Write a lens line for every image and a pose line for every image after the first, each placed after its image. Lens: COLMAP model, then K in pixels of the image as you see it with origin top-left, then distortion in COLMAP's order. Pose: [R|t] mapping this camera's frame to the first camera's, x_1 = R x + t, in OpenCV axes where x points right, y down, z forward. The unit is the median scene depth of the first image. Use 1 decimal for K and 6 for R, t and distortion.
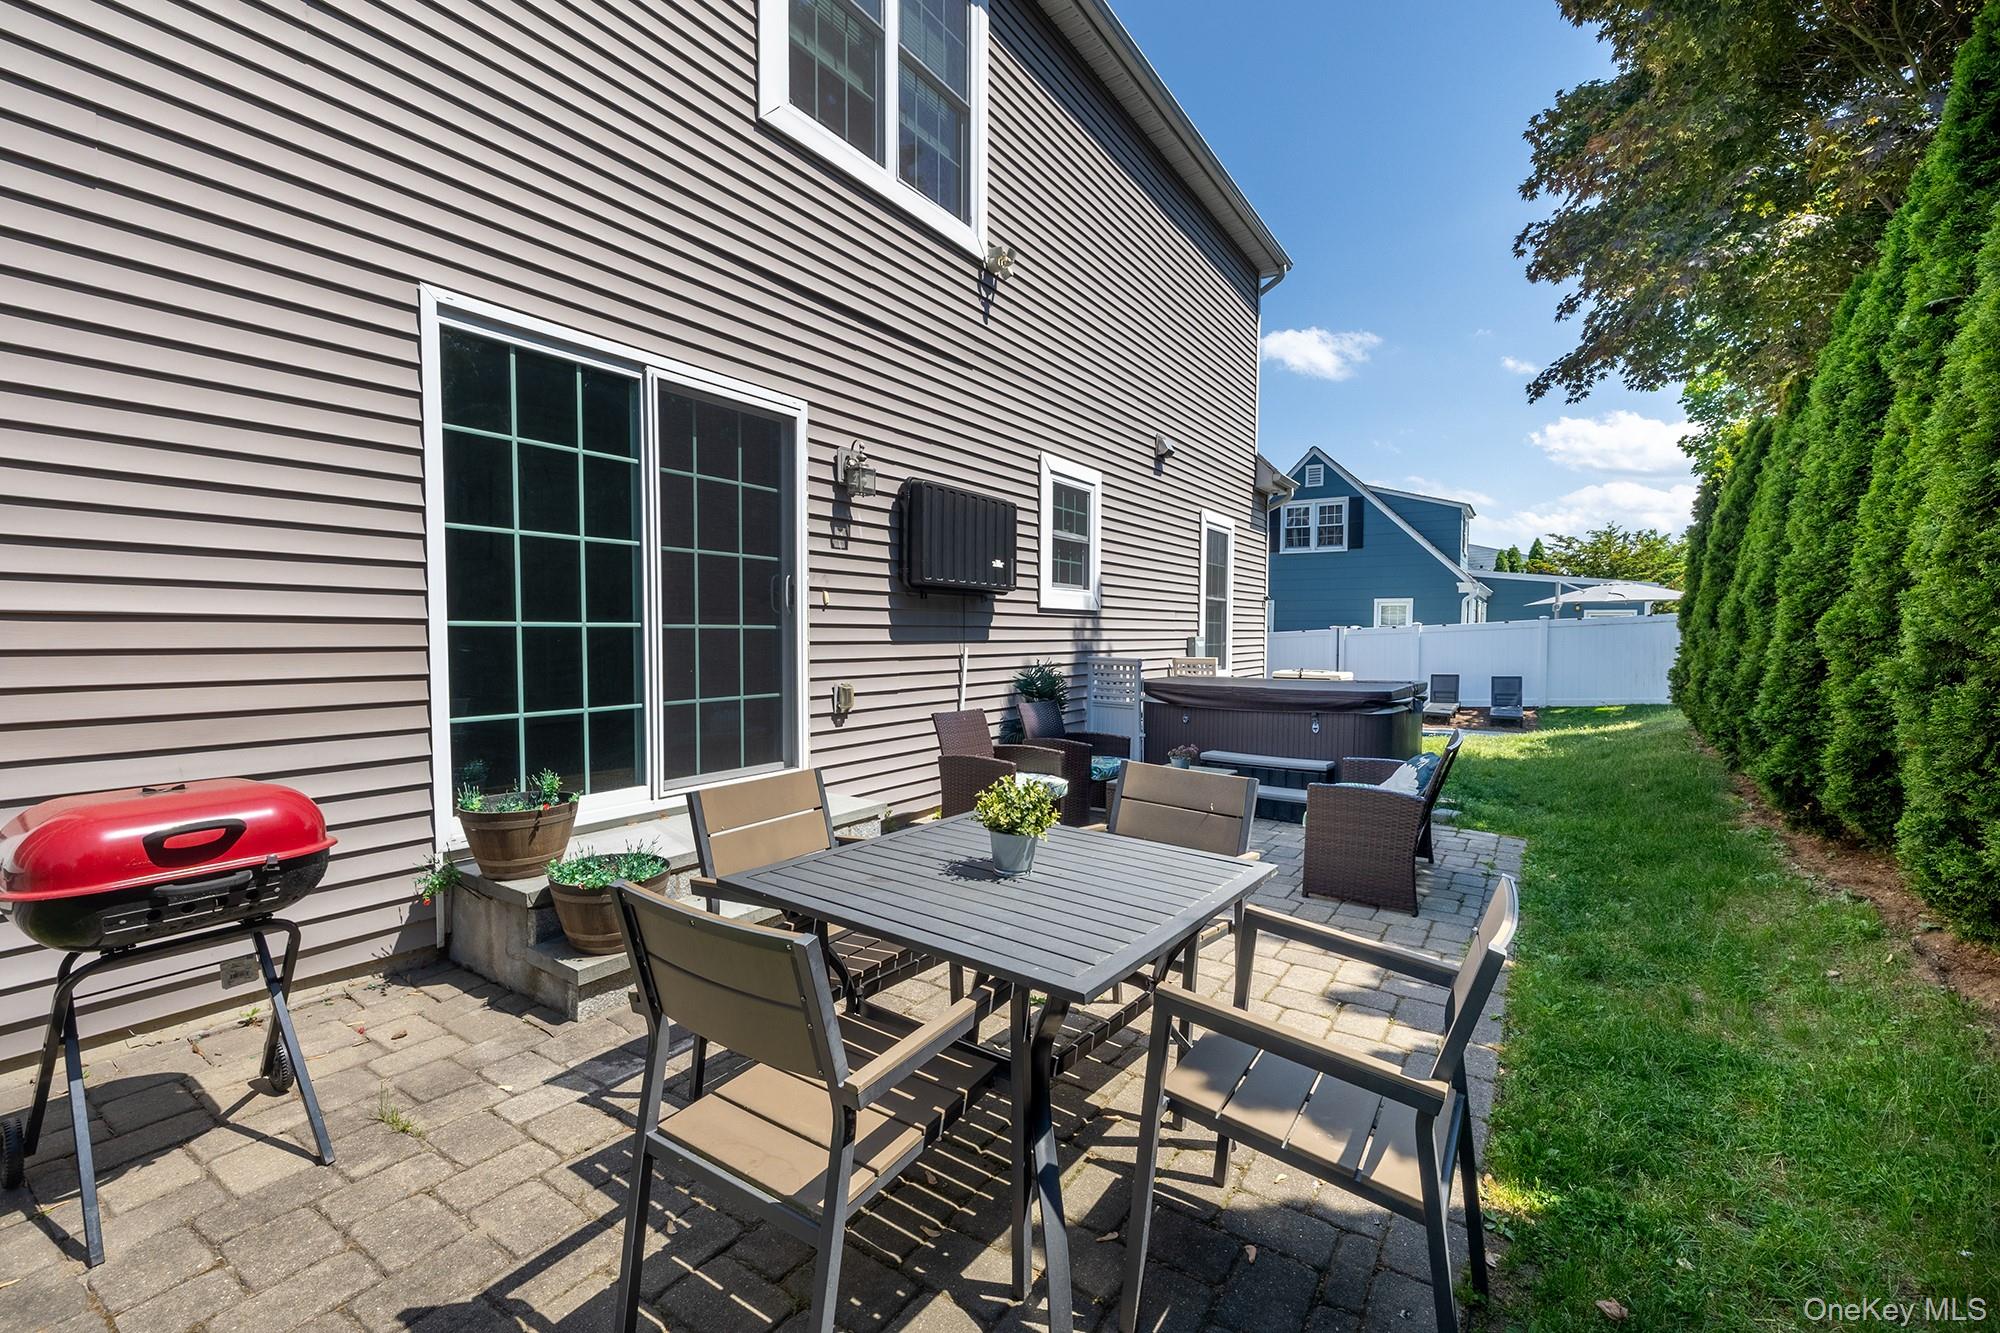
lens RADIAL K [[835.0, 0, 1000.0], [0, 835.0, 666.5], [0, 0, 1]] dist [0.001590, 0.000275]
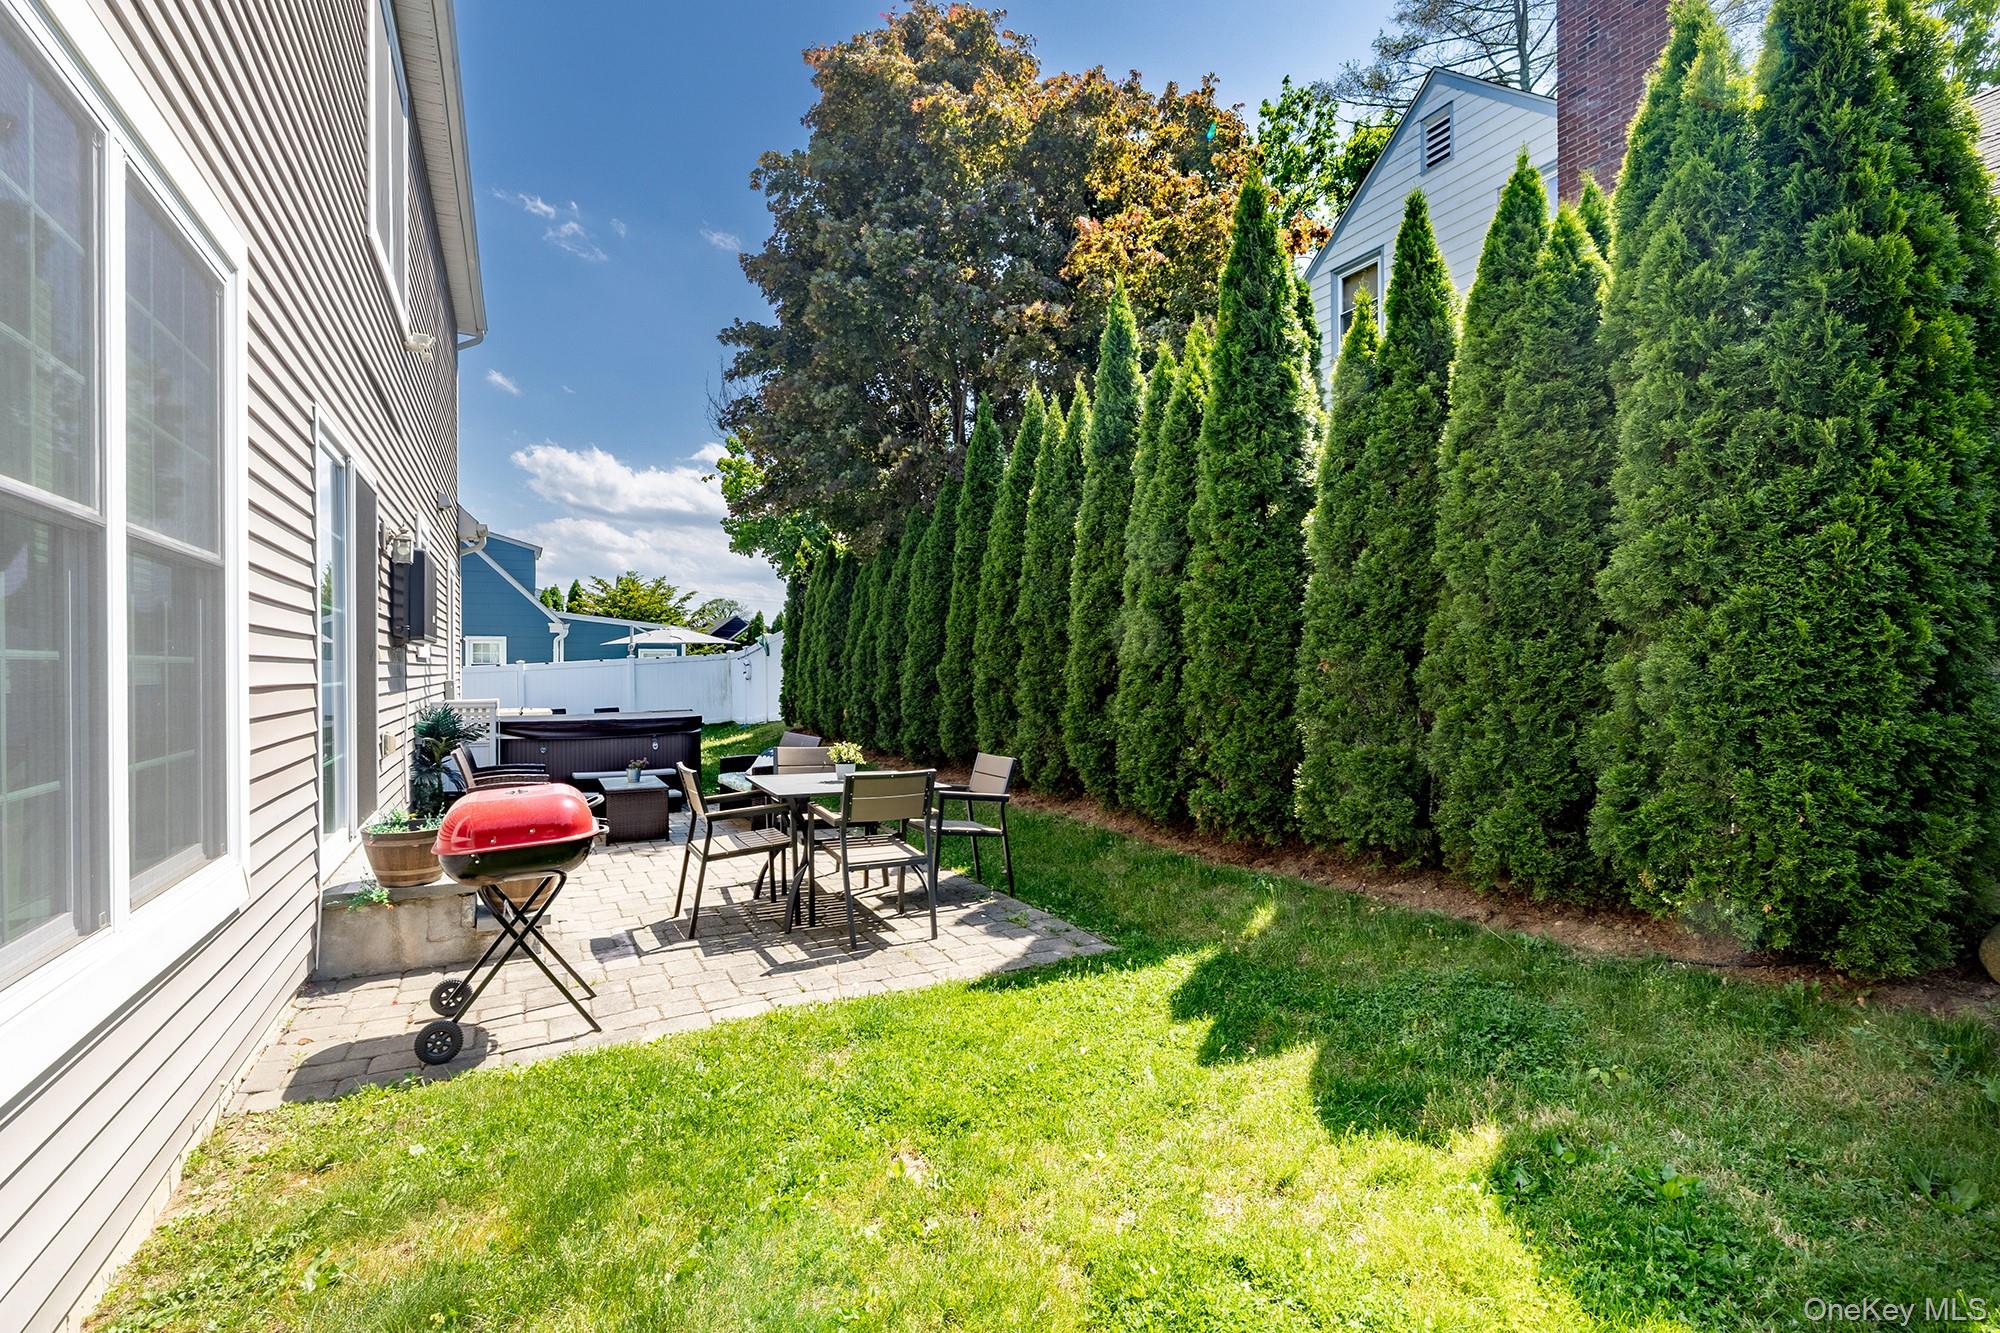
lens RADIAL K [[933.4, 0, 1000.0], [0, 933.4, 666.5], [0, 0, 1]] dist [-0.000100, -0.000007]
pose [[0.483235, -0.010211, 0.875431, -0.412661], [0.044966, 0.998902, -0.013169, -0.006471], [-0.874335, 0.045728, 0.483163, -0.140264]]
